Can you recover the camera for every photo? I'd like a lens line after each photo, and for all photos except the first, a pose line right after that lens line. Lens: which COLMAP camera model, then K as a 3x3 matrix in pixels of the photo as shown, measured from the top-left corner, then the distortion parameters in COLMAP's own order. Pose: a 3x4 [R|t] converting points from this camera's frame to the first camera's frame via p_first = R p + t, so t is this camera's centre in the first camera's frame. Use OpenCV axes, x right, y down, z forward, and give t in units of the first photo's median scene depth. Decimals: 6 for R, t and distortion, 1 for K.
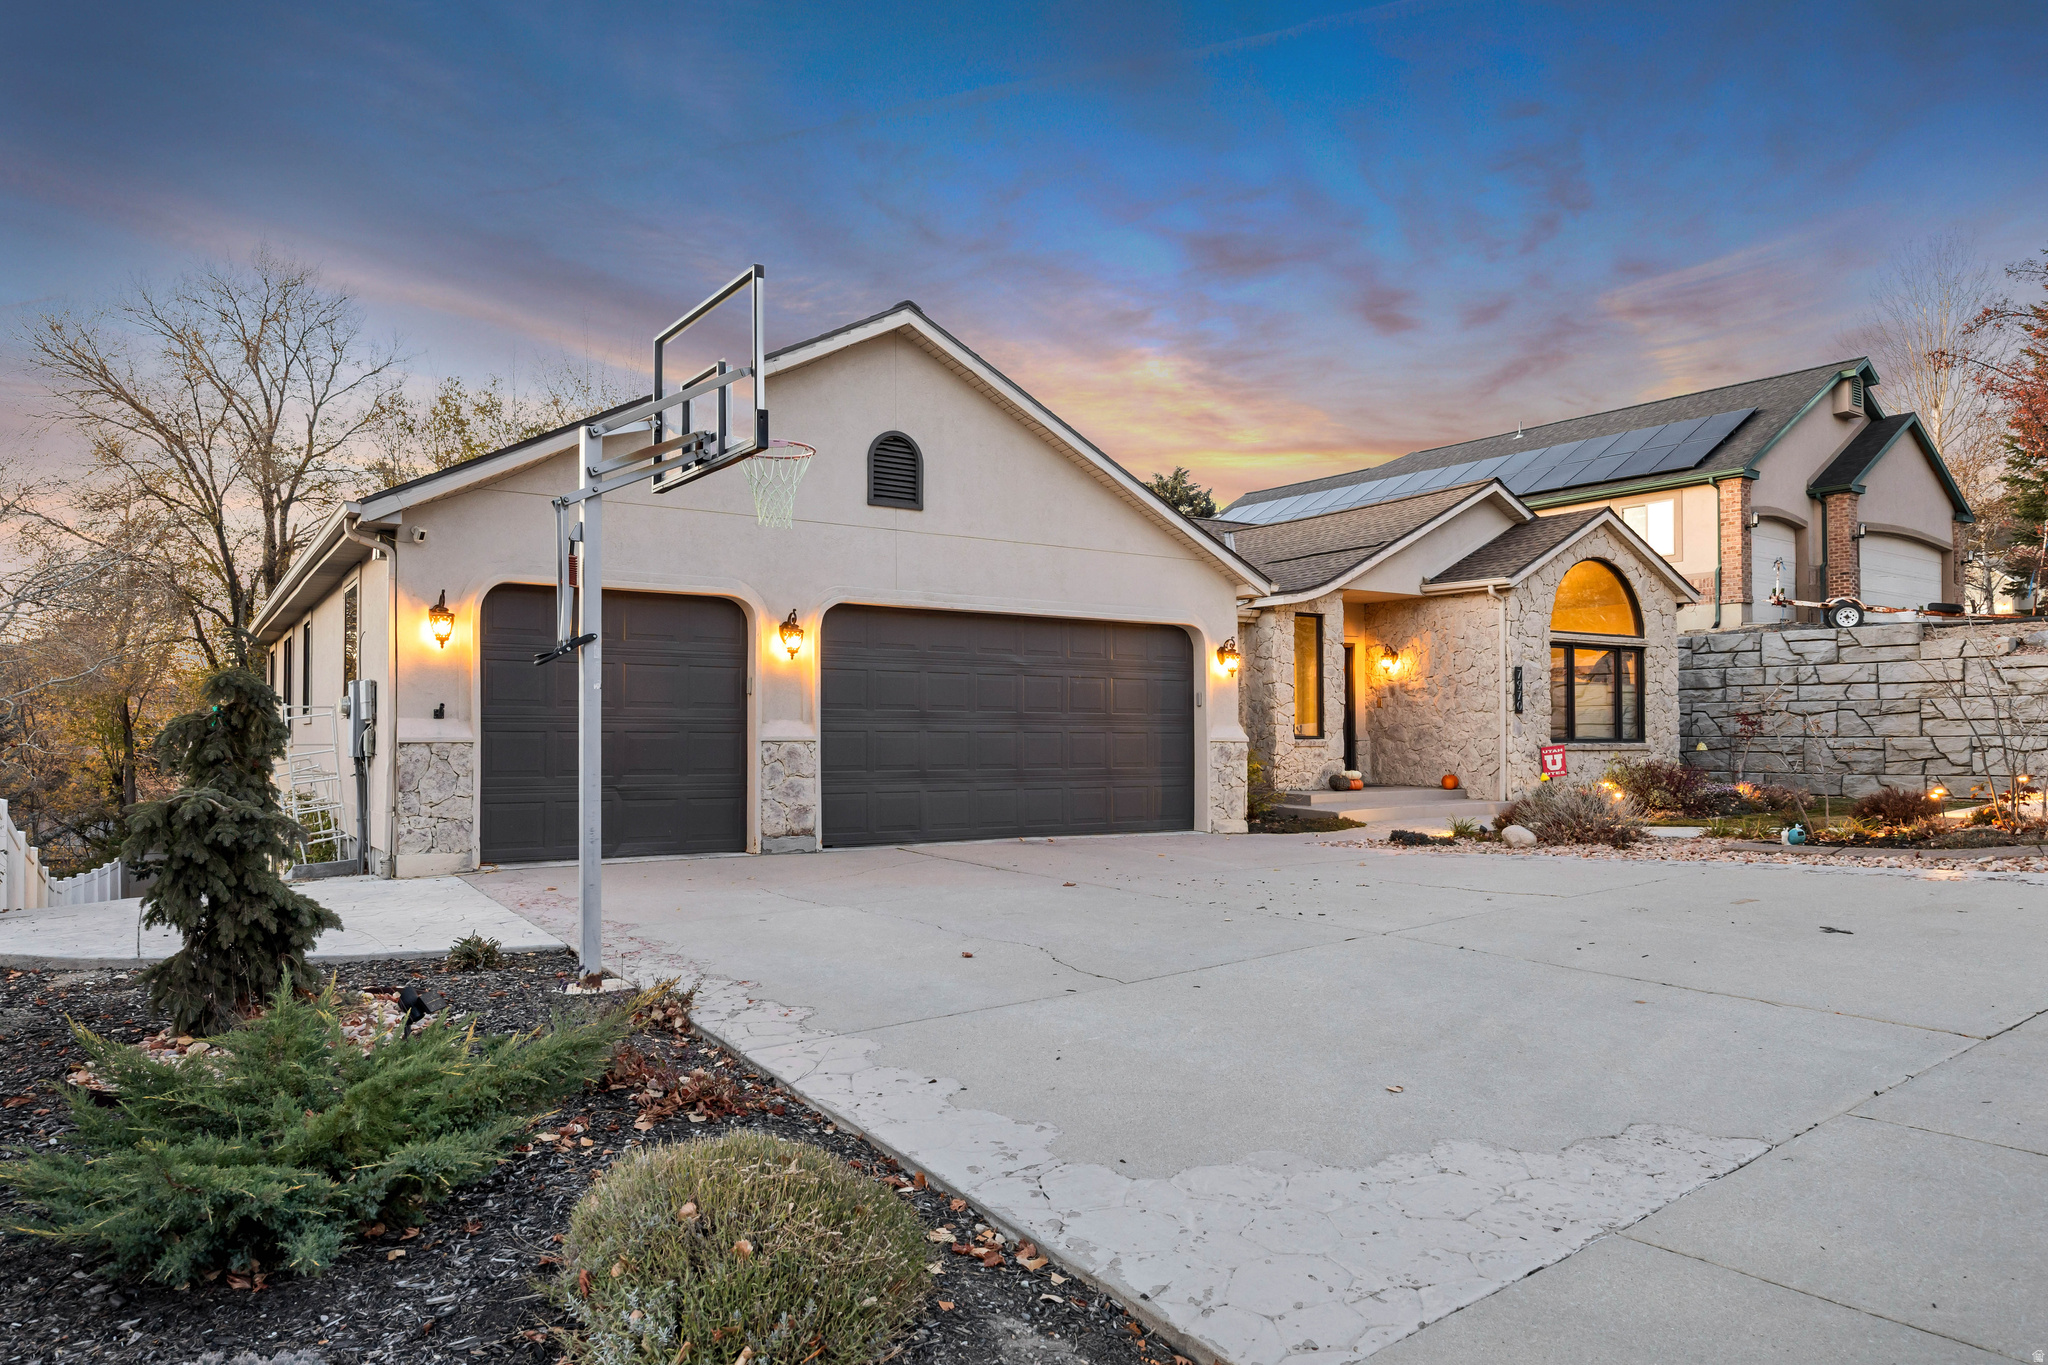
lens RADIAL K [[1299.8, 0, 1024.8], [0, 1299.8, 716.0], [0, 0, 1]] dist [0.000508, -0.000459]
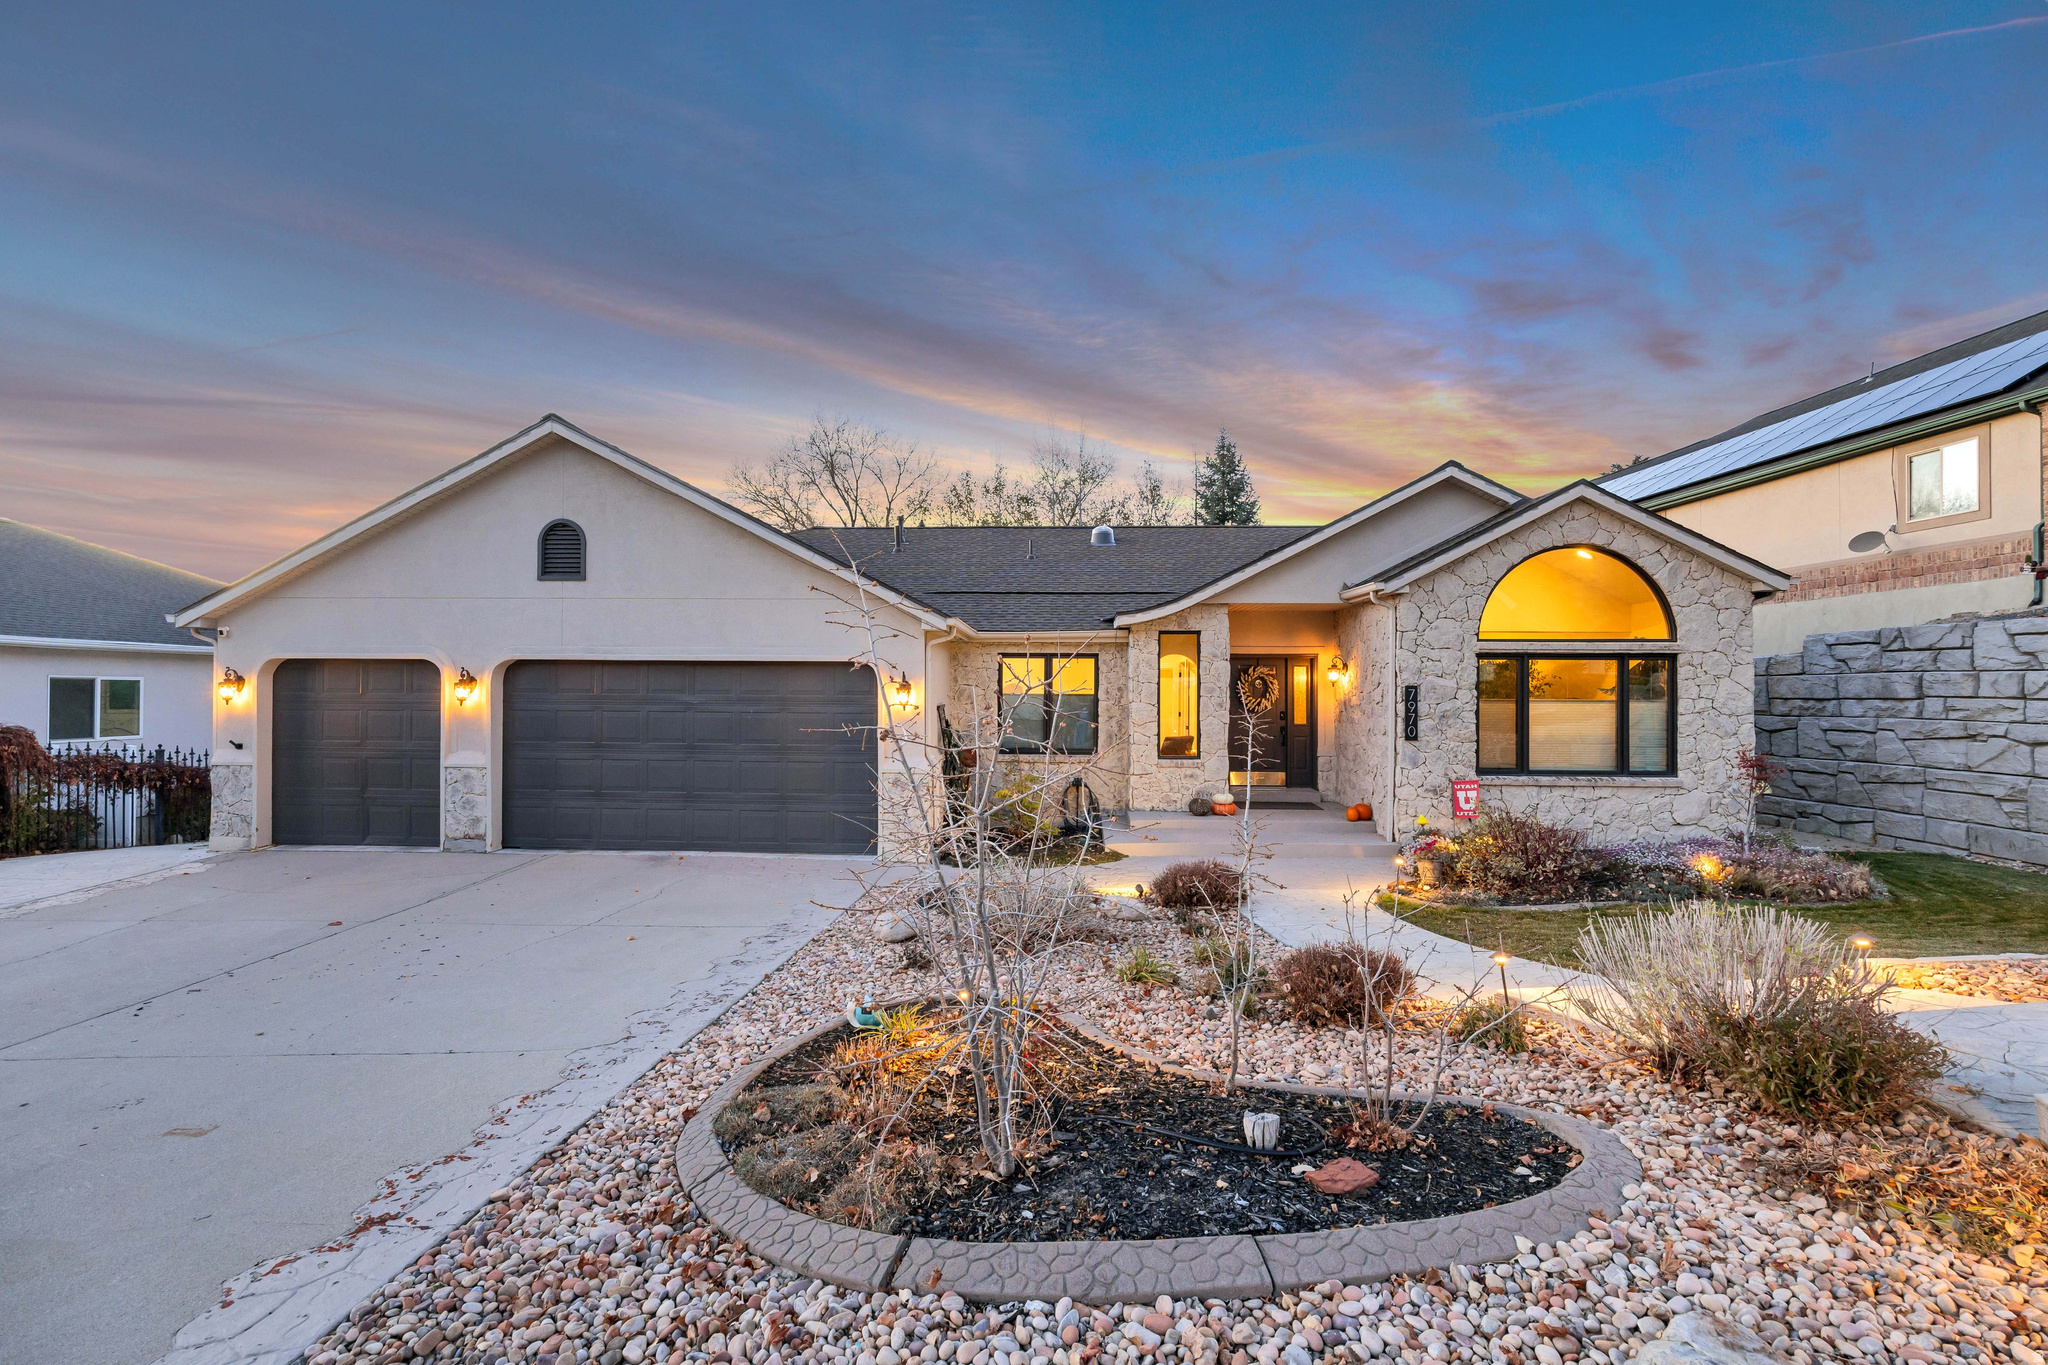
lens RADIAL K [[909.5, 0, 1024.0], [0, 909.5, 682.5], [0, 0, 1]] dist [-0.015986, 0.000242]
pose [[0.813272, 0.001823, -0.581881, 0.648618], [0.004428, 0.999947, 0.009322, -0.058047], [0.581867, -0.010158, 0.813221, 0.466782]]
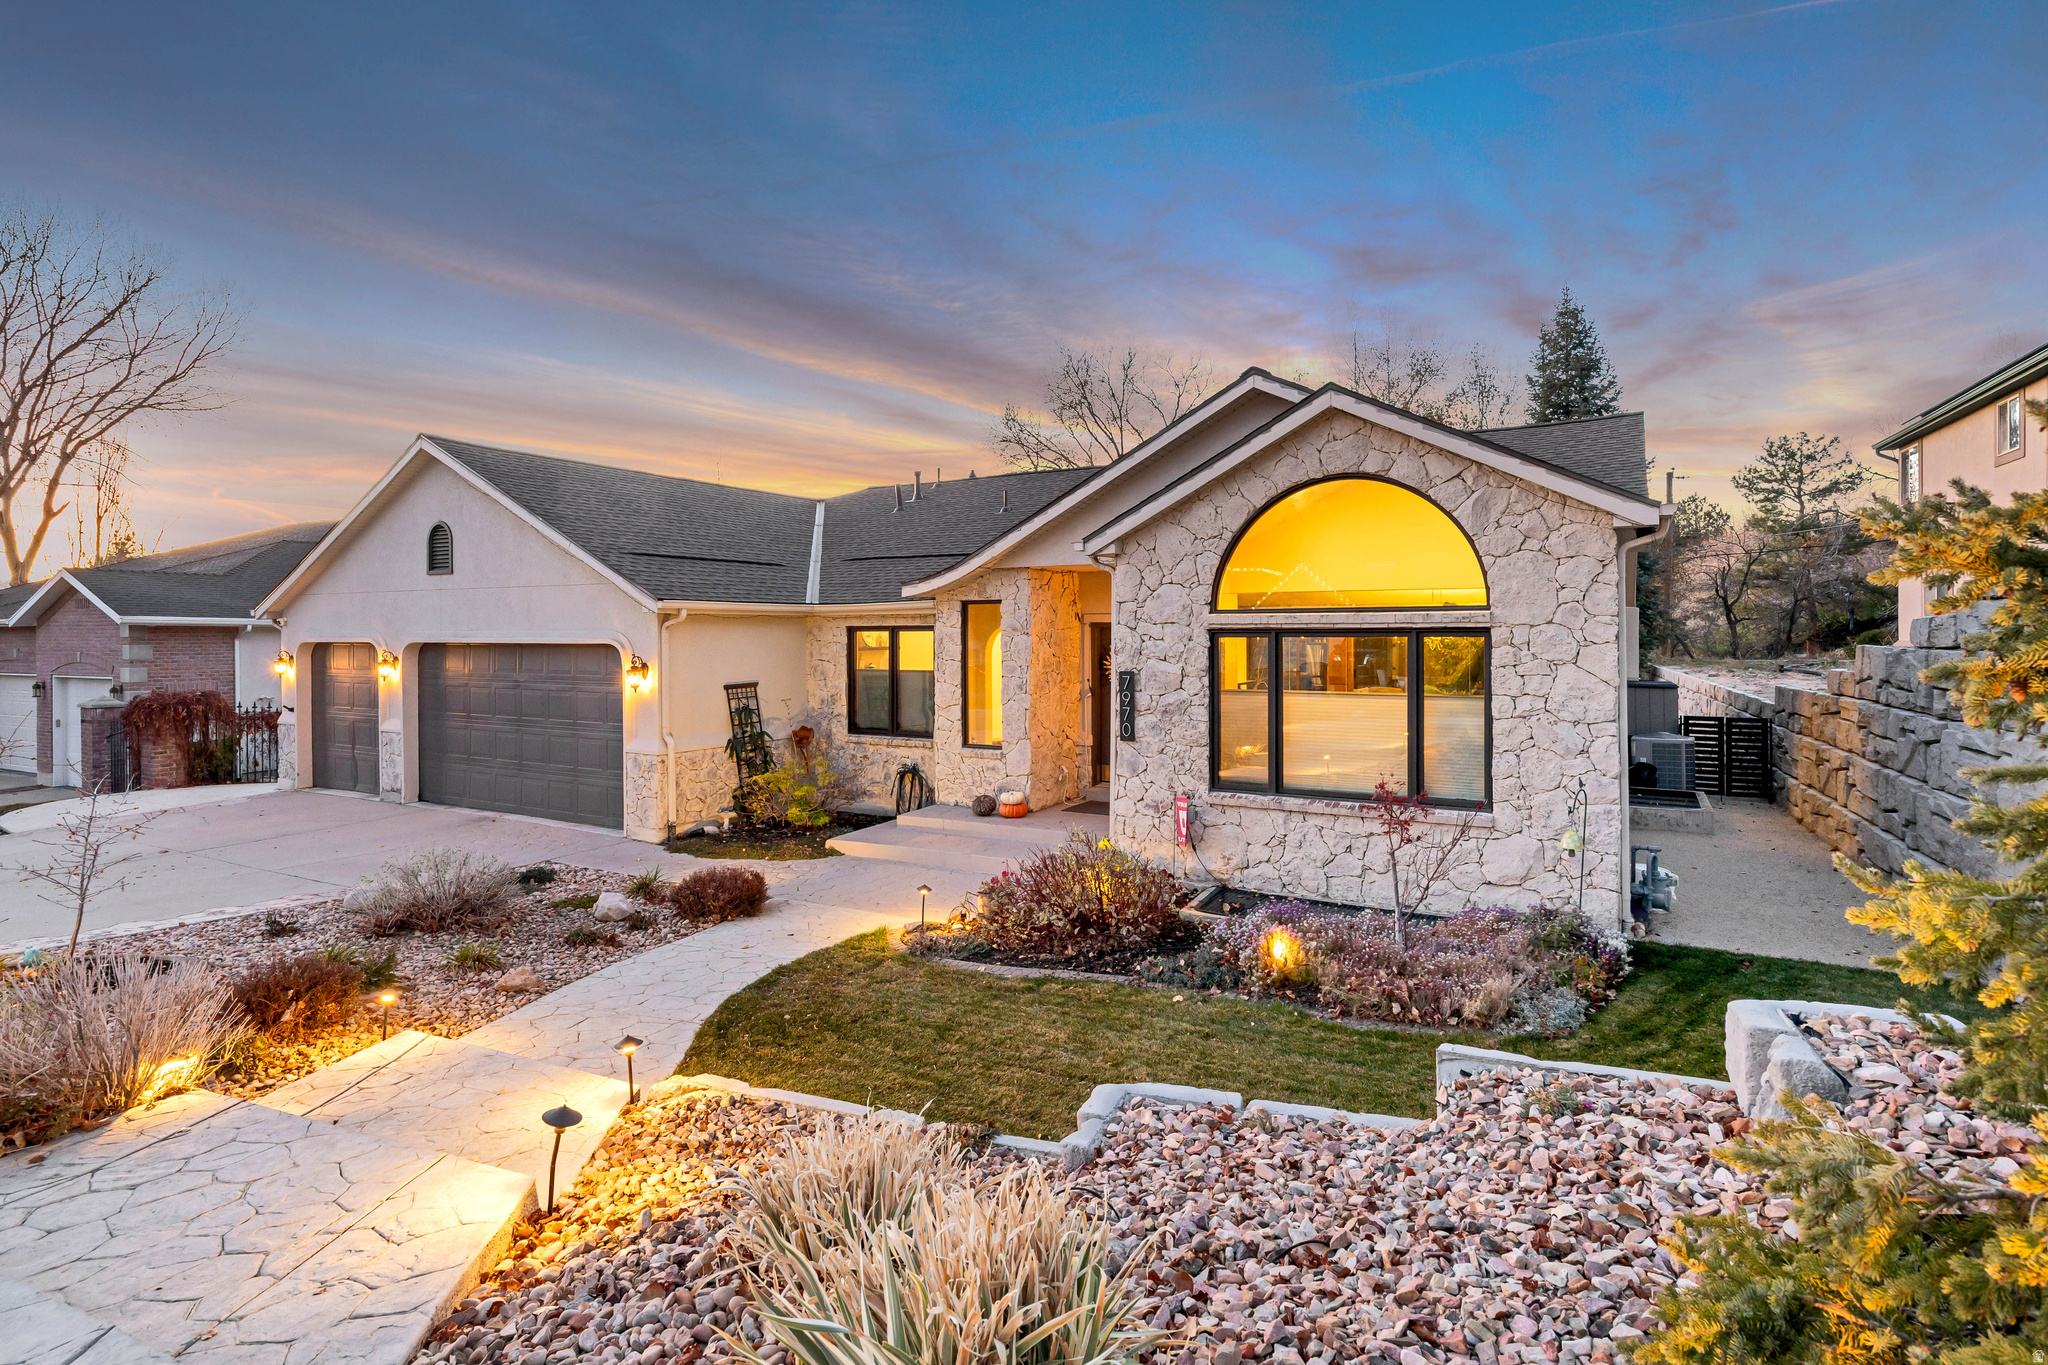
lens RADIAL K [[1041.0, 0, 1021.6], [0, 1041.0, 639.1], [0, 0, 1]] dist [-0.012683, -0.000471]
pose [[0.455646, 0.007179, -0.890132, 1.037409], [0.019979, 0.999633, 0.018289, -0.081385], [0.889937, -0.026117, 0.455336, 0.888400]]
